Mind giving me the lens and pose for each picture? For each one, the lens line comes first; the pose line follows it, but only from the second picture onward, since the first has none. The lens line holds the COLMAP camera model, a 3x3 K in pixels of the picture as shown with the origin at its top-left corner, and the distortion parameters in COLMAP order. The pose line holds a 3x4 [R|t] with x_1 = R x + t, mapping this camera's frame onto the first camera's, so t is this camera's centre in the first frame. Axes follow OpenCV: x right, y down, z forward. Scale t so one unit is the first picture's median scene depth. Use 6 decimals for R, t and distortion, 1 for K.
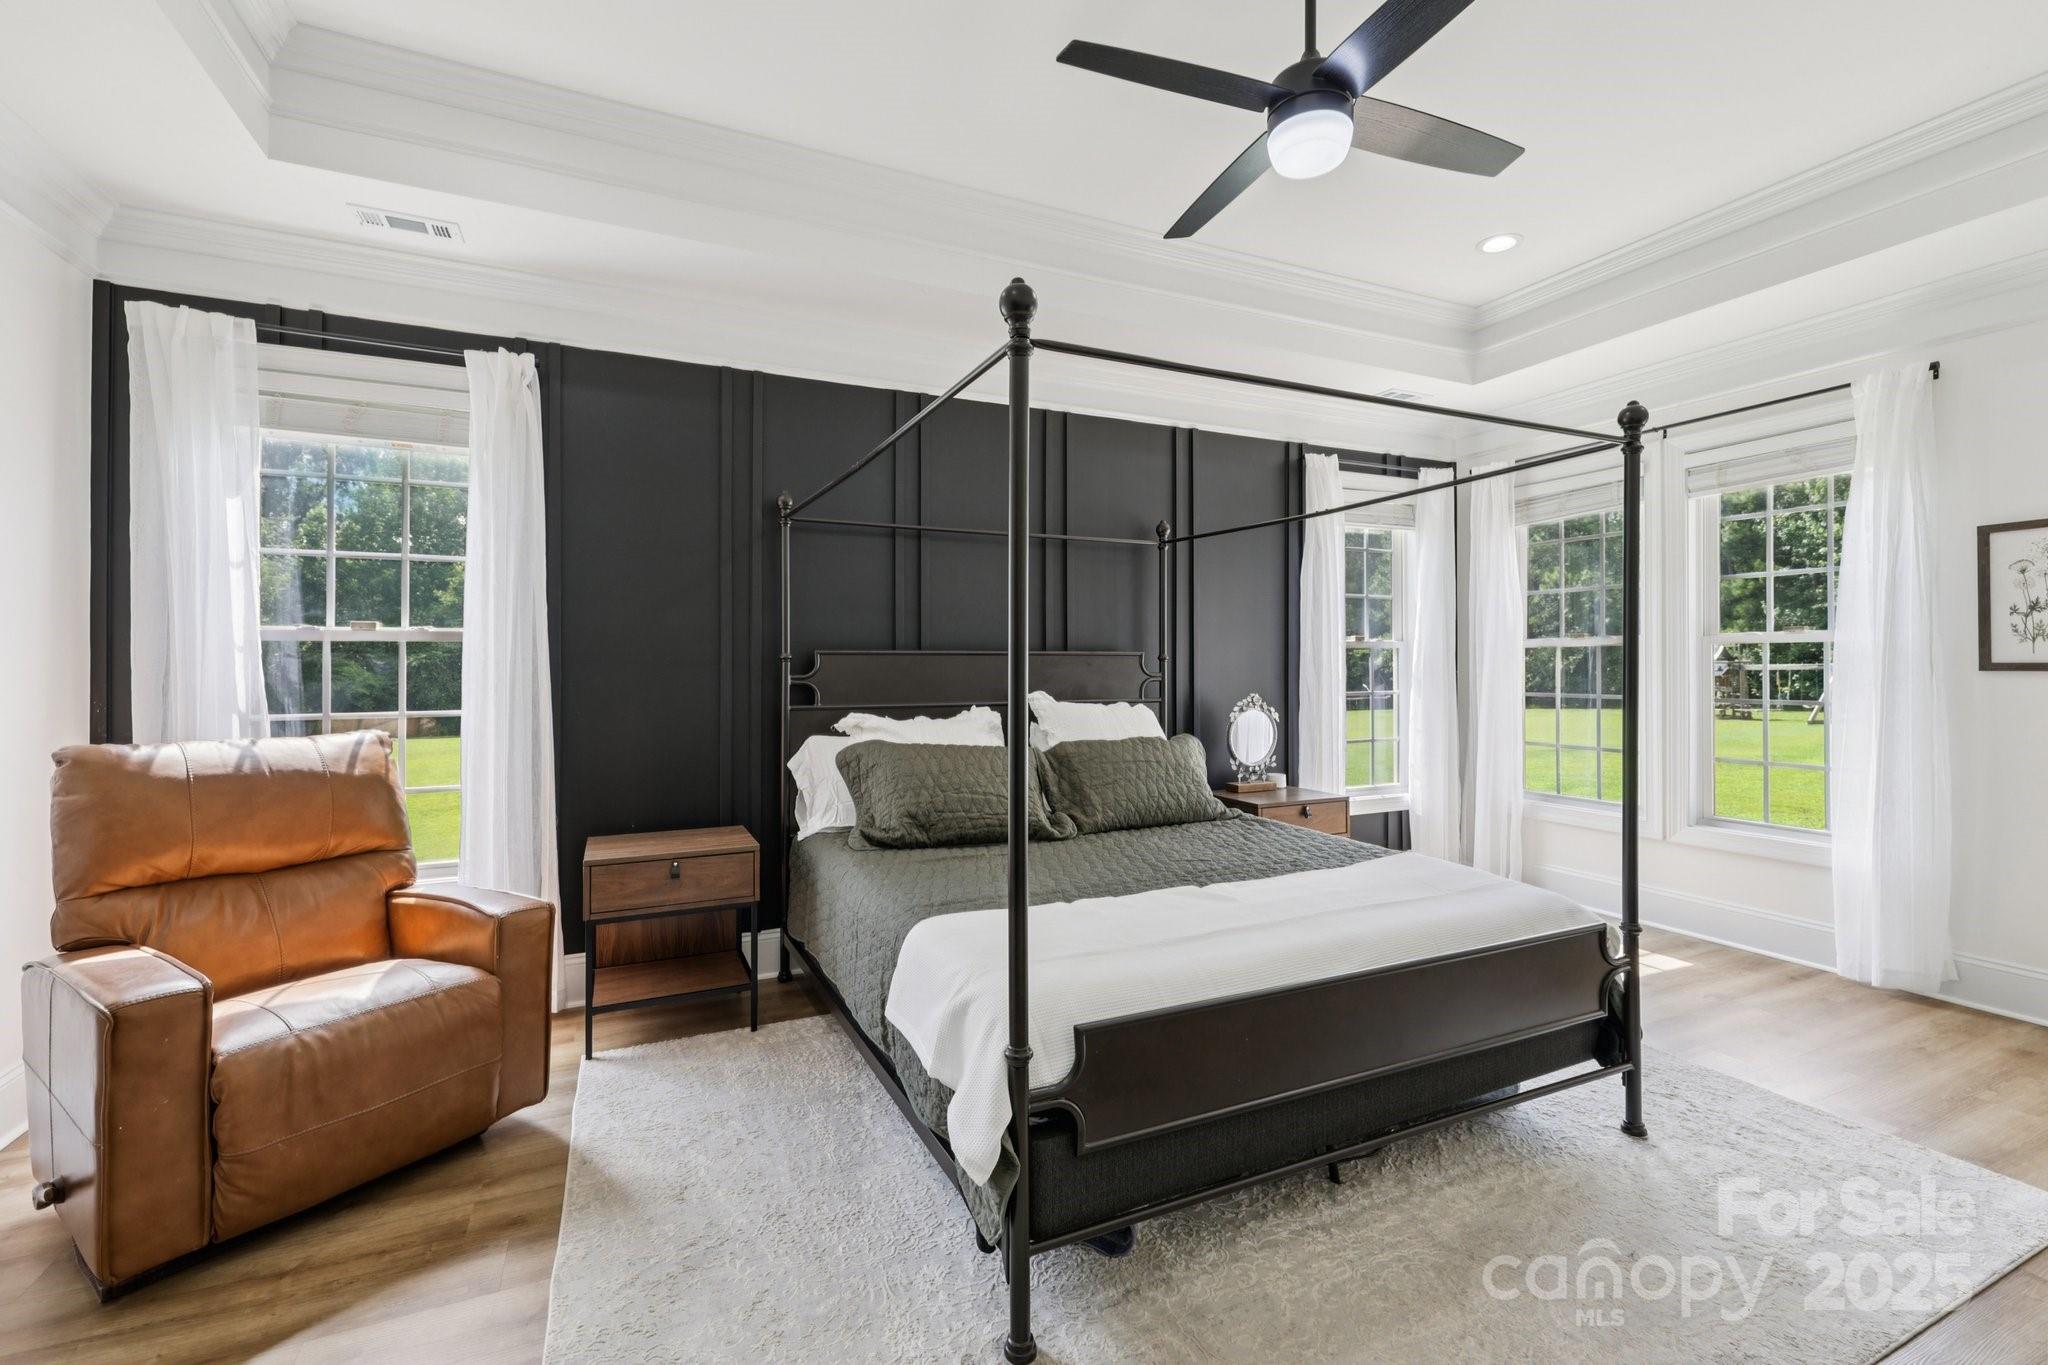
lens RADIAL K [[875.9, 0, 1022.3], [0, 875.9, 665.0], [0, 0, 1]] dist [0.002375, -0.000155]
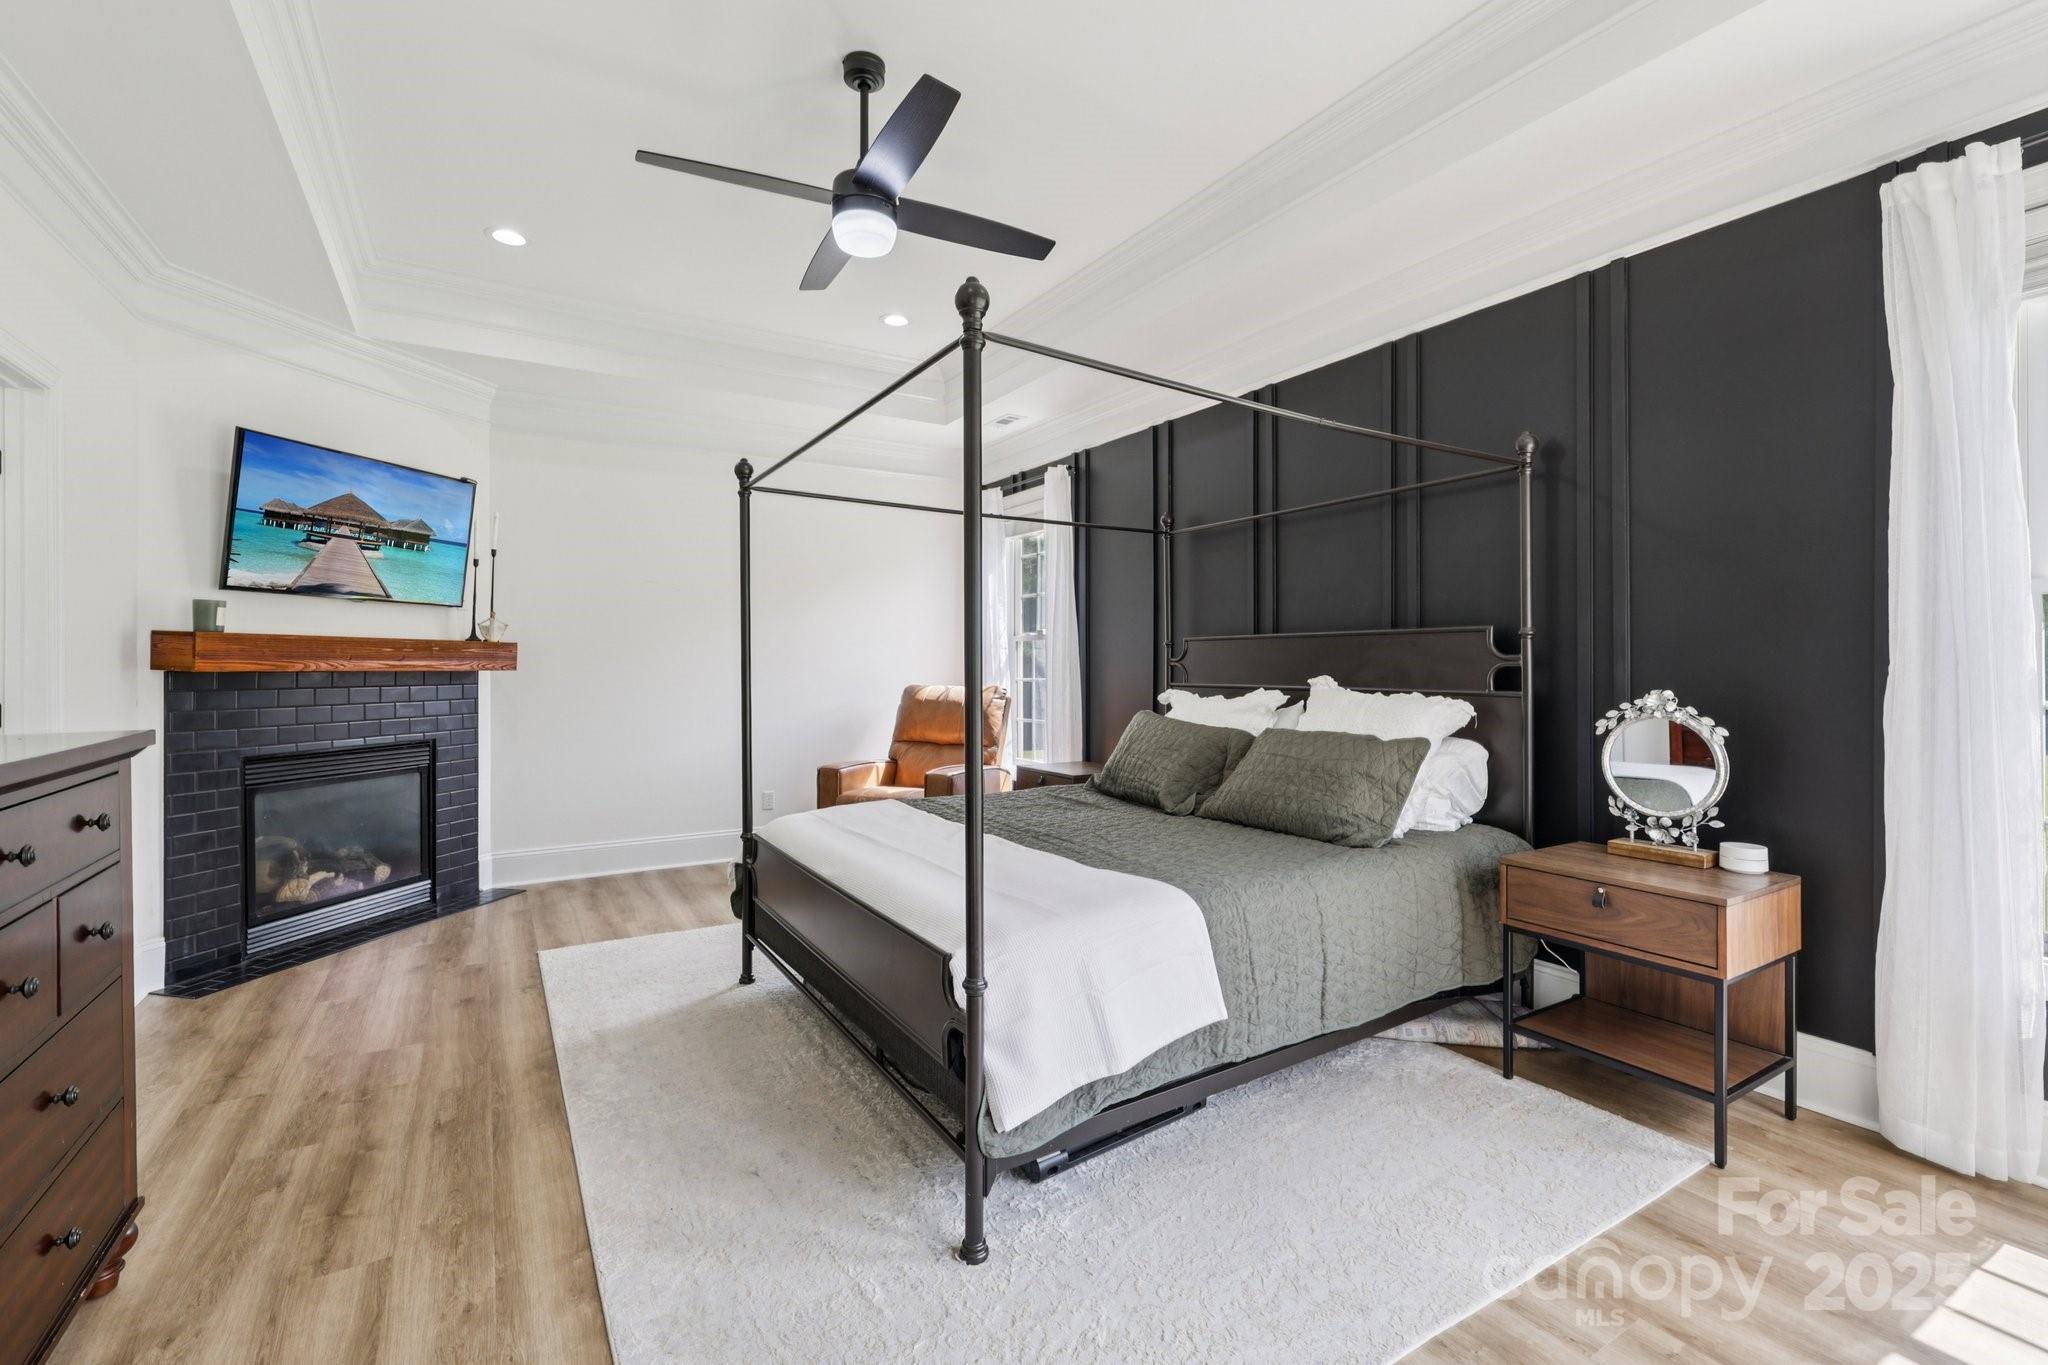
lens RADIAL K [[875.9, 0, 1033.0], [0, 875.9, 662.9], [0, 0, 1]] dist [0.002375, -0.000155]
pose [[0.132157, 0.003056, -0.991224, 0.964980], [0.003369, 0.999988, 0.003532, 0.014164], [0.991223, -0.003807, 0.132145, 0.645307]]
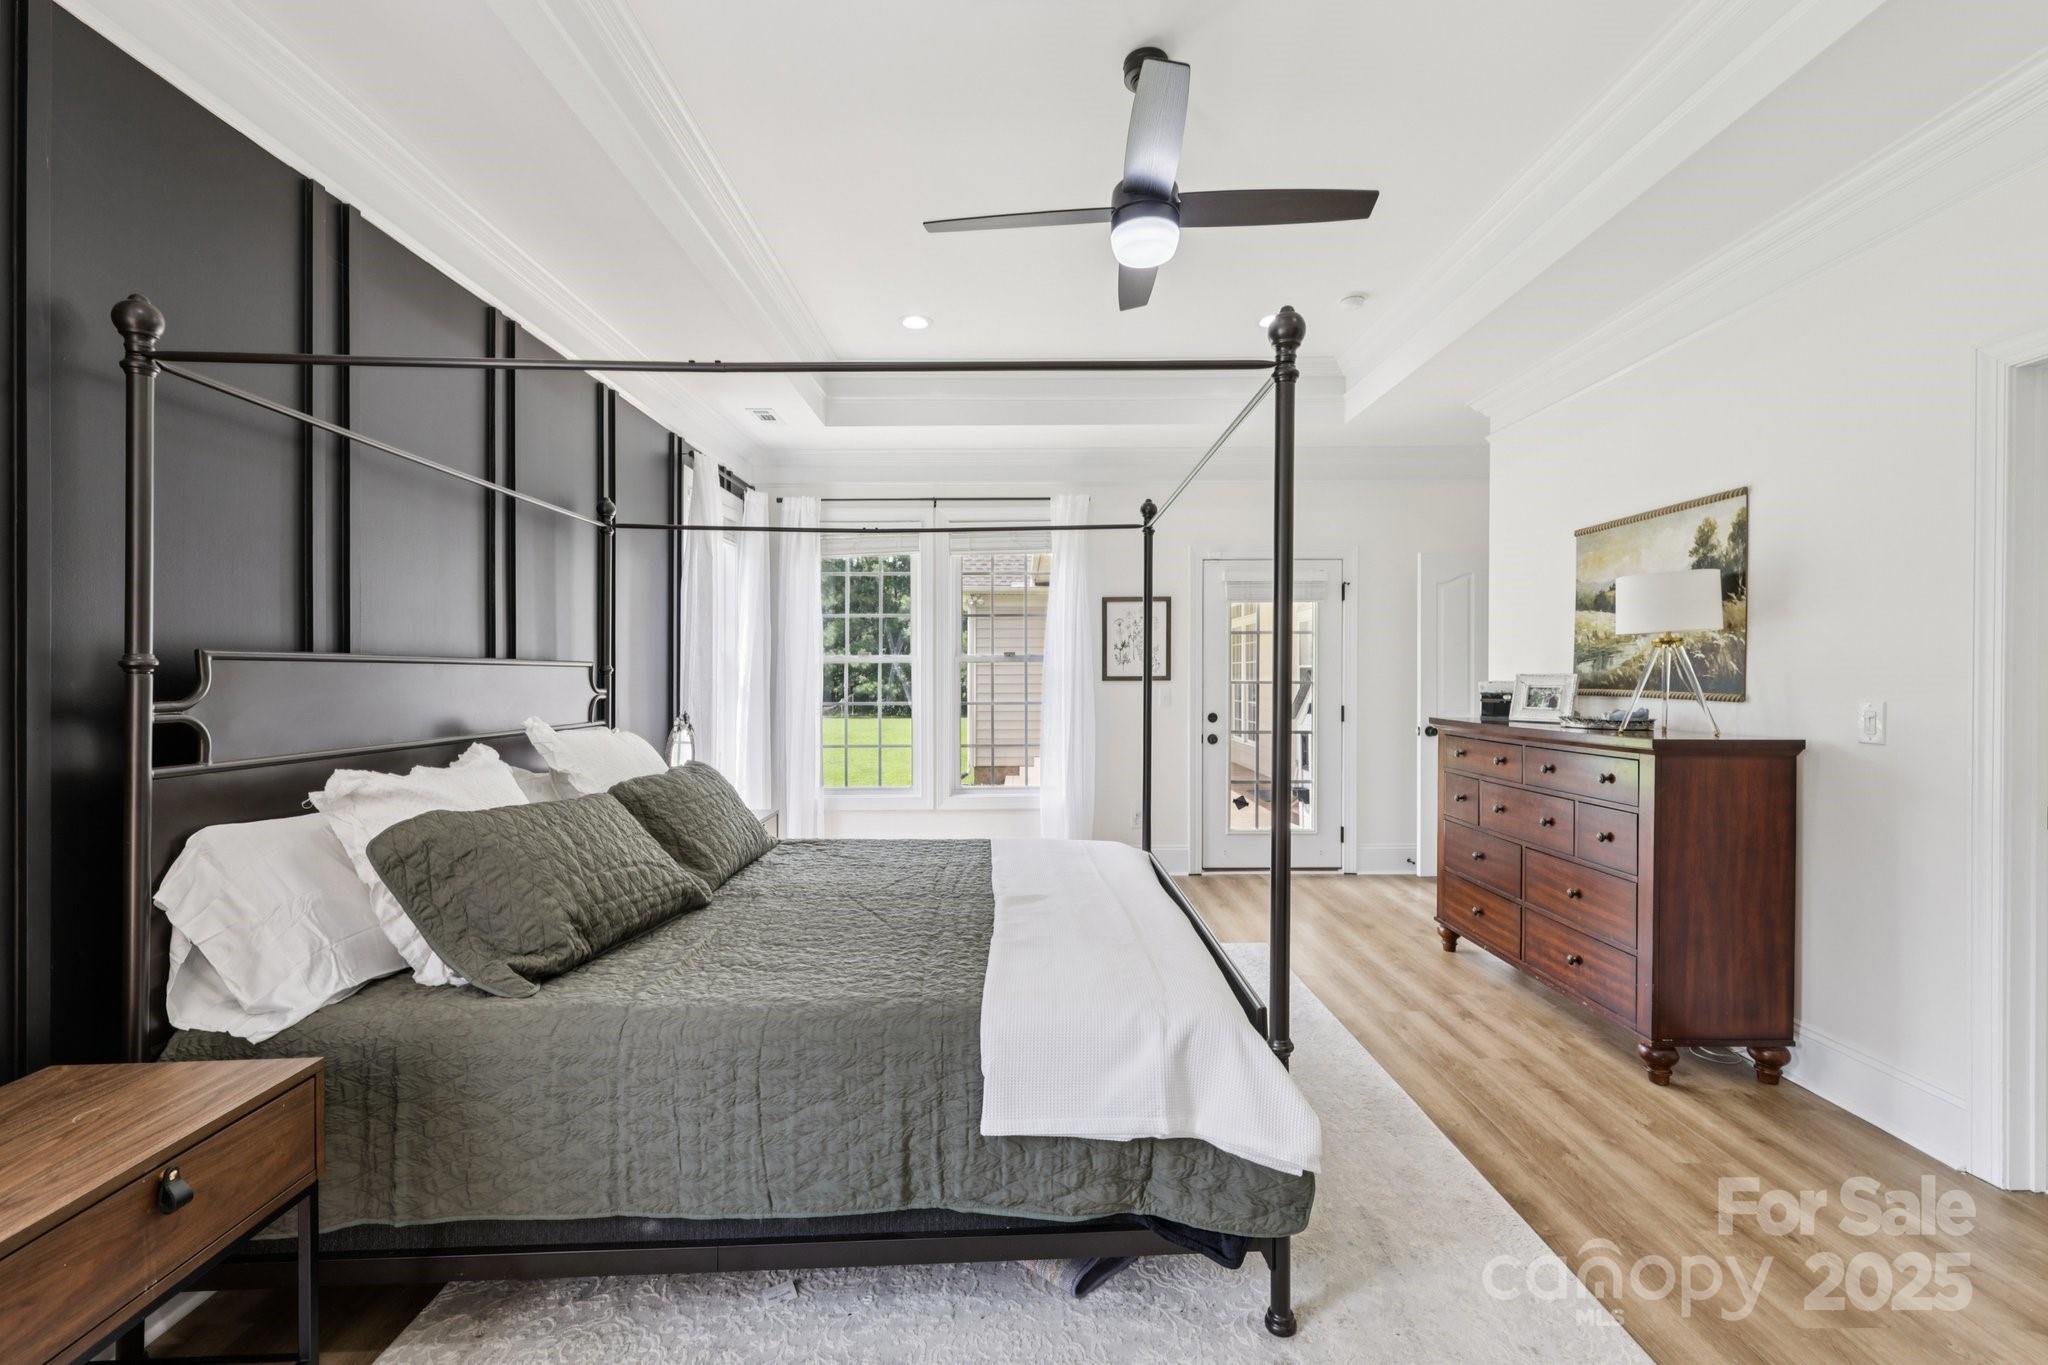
lens RADIAL K [[875.9, 0, 1027.9], [0, 875.9, 681.3], [0, 0, 1]] dist [0.002375, -0.000155]
pose [[0.404336, -0.004822, 0.914598, -0.505886], [0.004630, 0.999984, 0.003226, 0.001124], [-0.914599, 0.002930, 0.404352, 0.396118]]
